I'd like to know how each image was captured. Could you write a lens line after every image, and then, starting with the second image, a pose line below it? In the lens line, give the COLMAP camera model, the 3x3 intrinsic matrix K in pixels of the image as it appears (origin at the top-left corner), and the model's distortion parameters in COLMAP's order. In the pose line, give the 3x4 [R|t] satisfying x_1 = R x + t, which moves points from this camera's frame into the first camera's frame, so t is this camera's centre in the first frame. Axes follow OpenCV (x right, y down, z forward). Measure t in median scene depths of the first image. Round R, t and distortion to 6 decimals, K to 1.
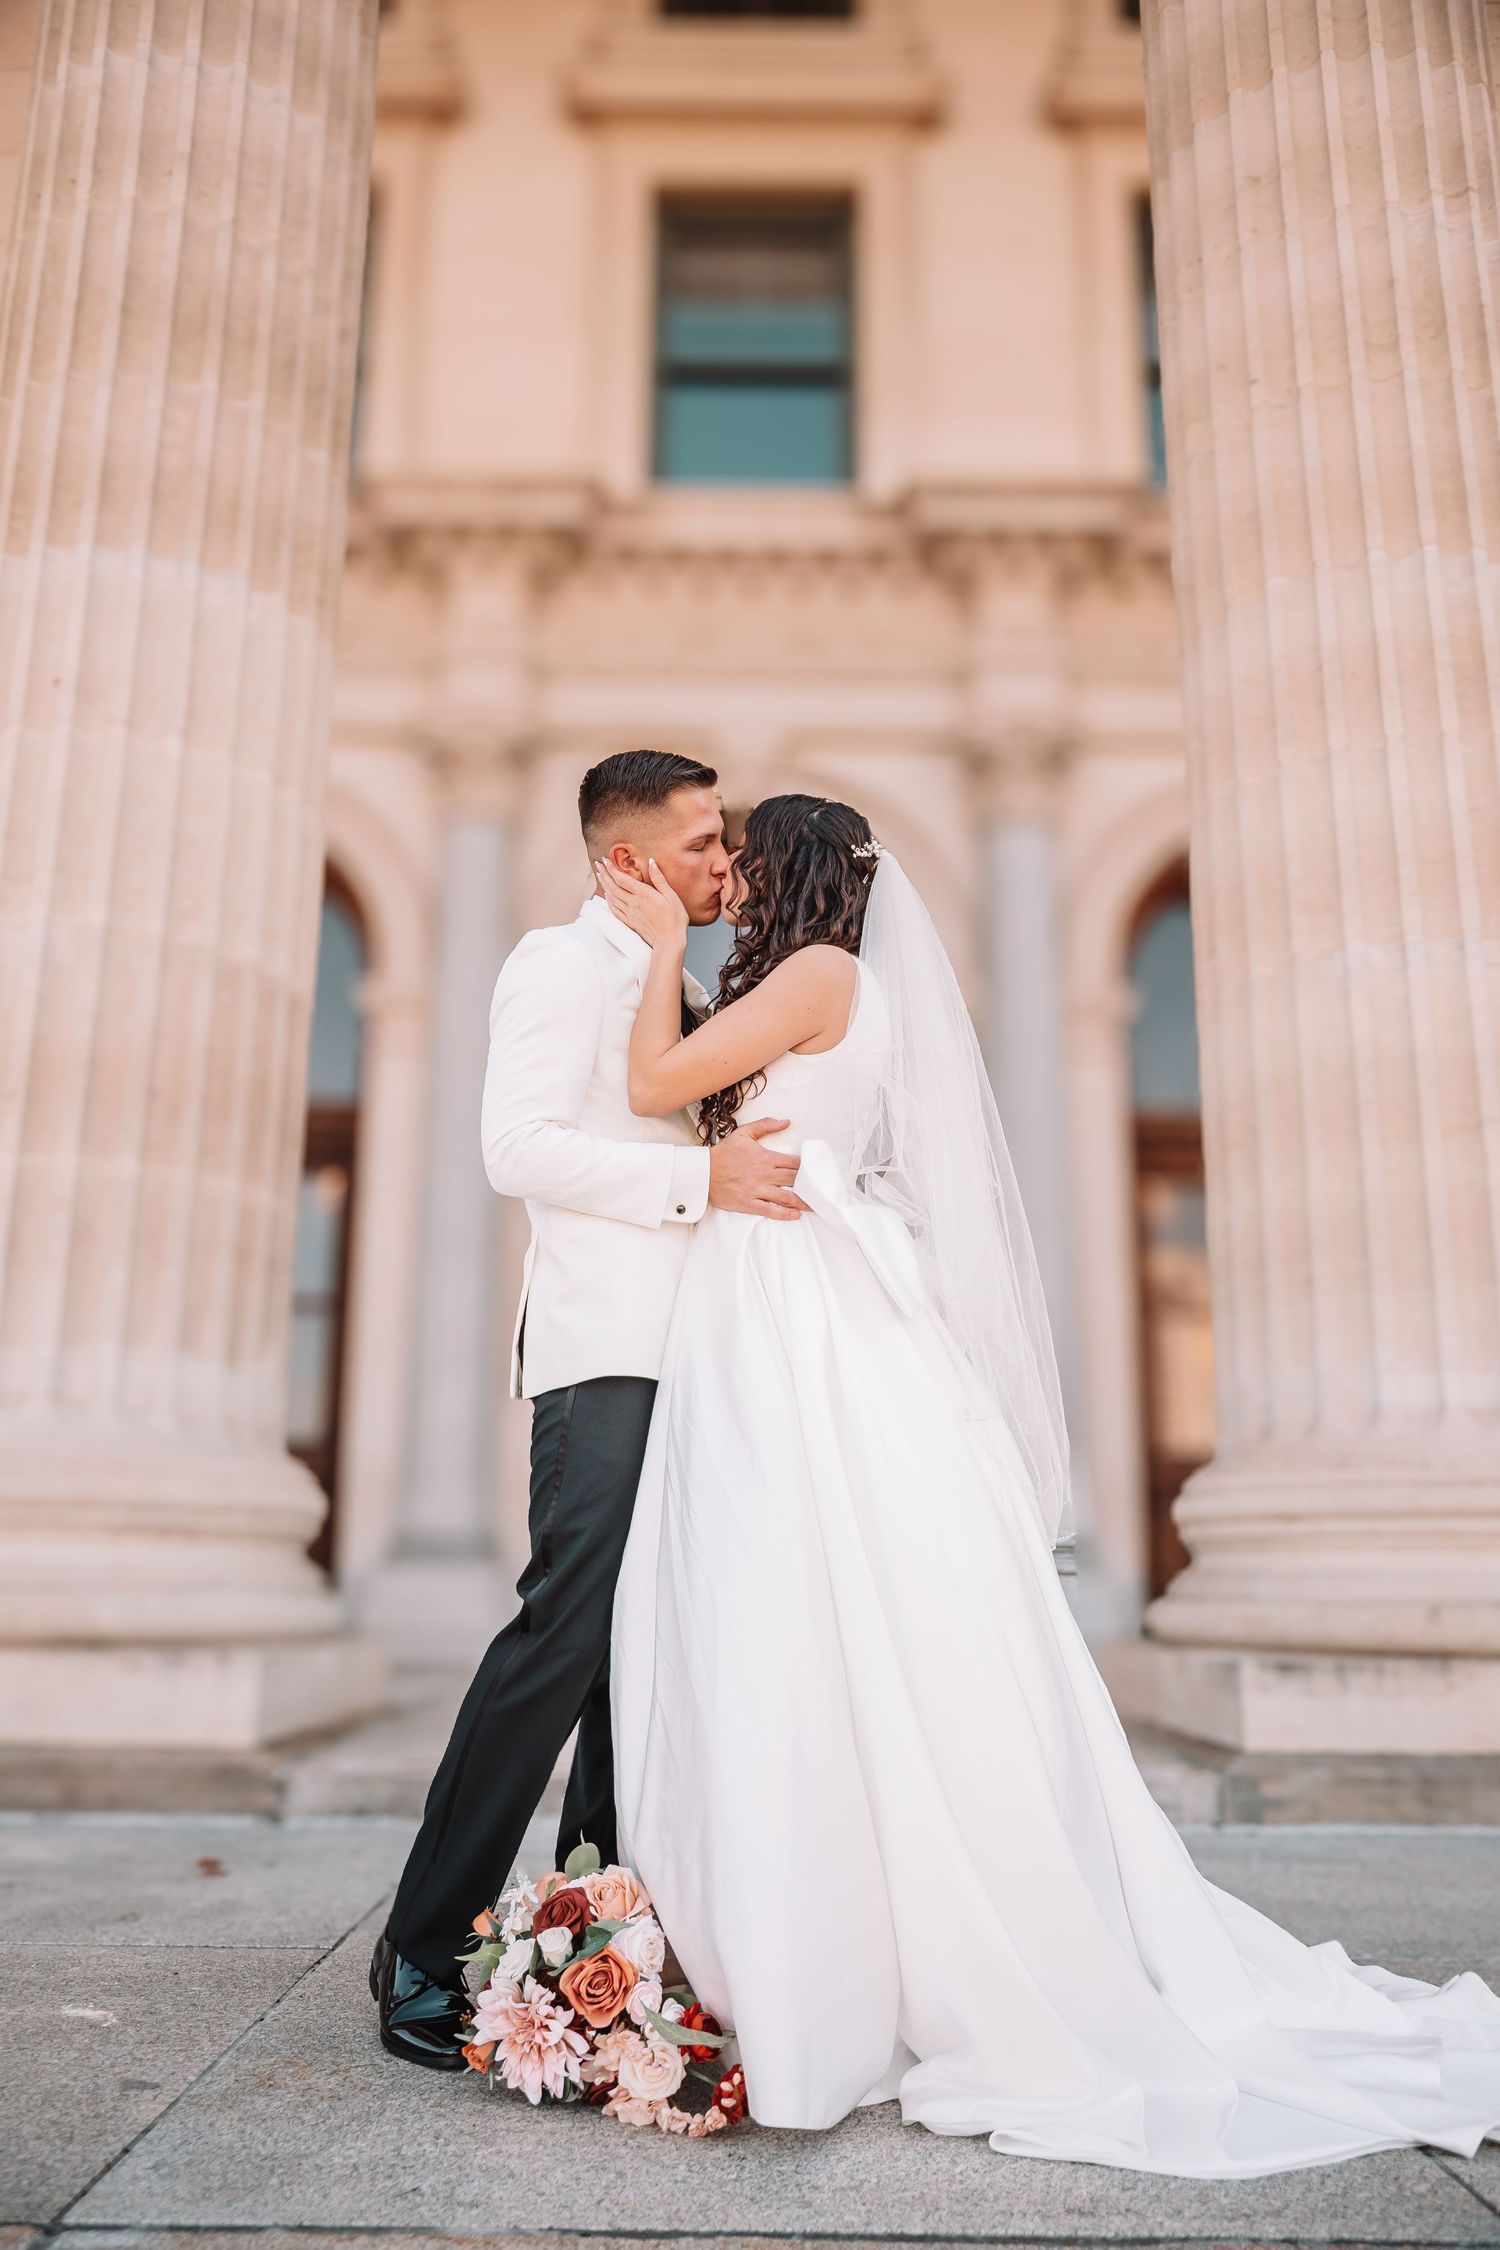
lens RADIAL K [[1714.9, 0, 750.0], [0, 1714.9, 1125.0], [0, 0, 1]] dist [-0.082082, 0.068636]
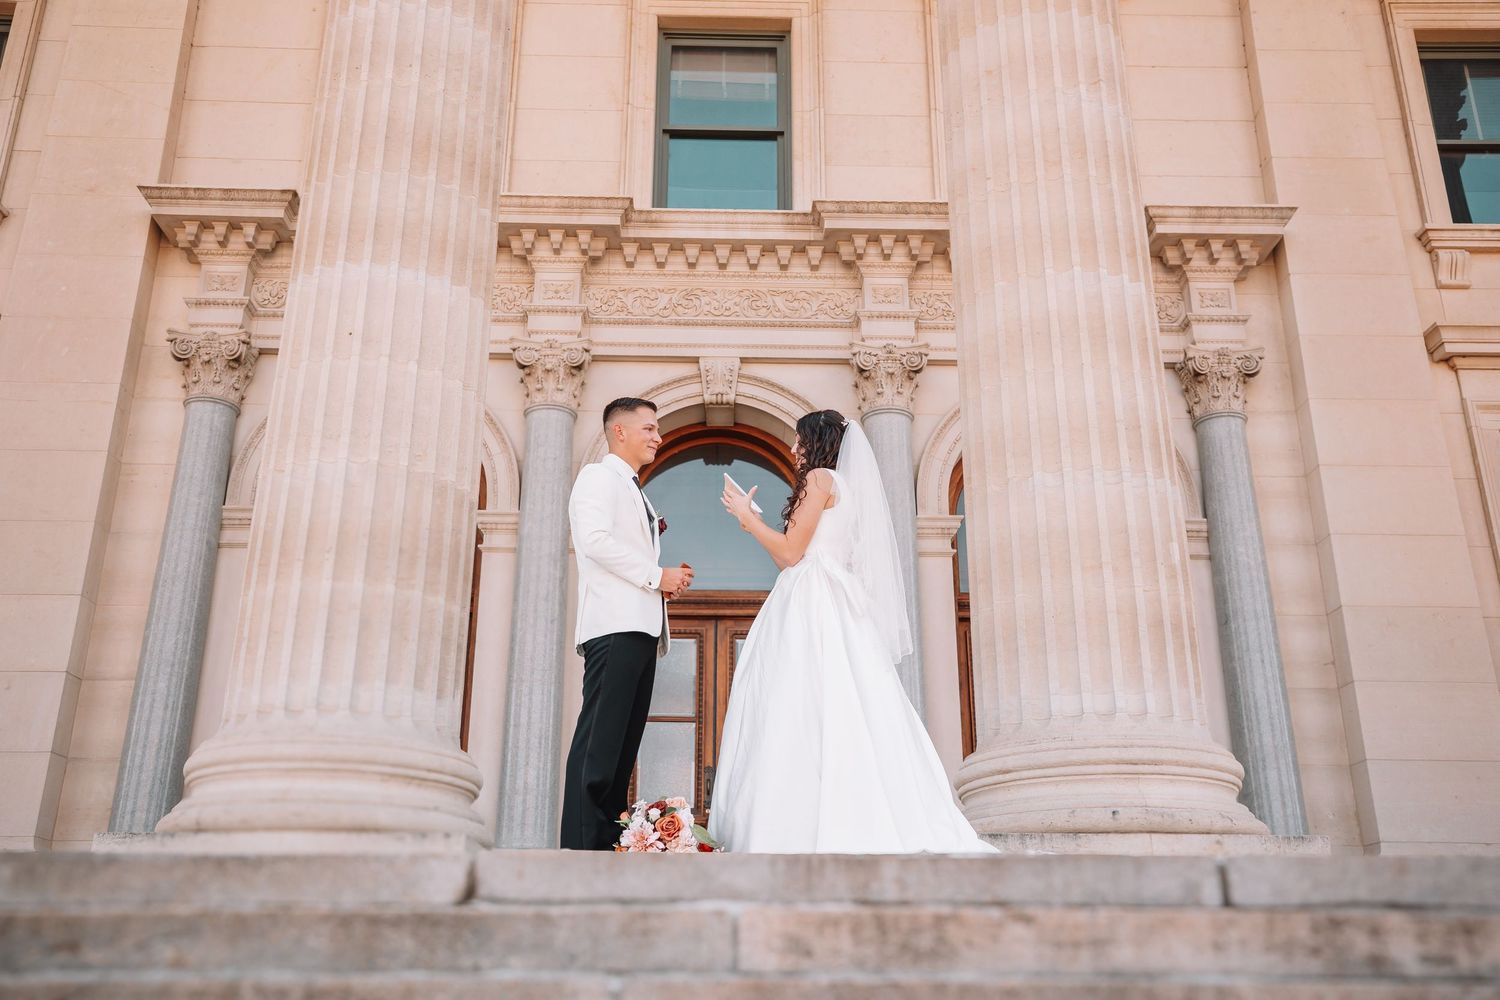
lens RADIAL K [[1345.9, 0, 770.6], [0, 1345.9, 495.6], [0, 0, 1]] dist [-0.099768, -0.002158]
pose [[0.999355, 0.000611, 0.035916, 0.002618], [0.003416, 0.993708, -0.111948, 0.079908], [-0.035758, 0.111999, 0.993065, -0.447090]]
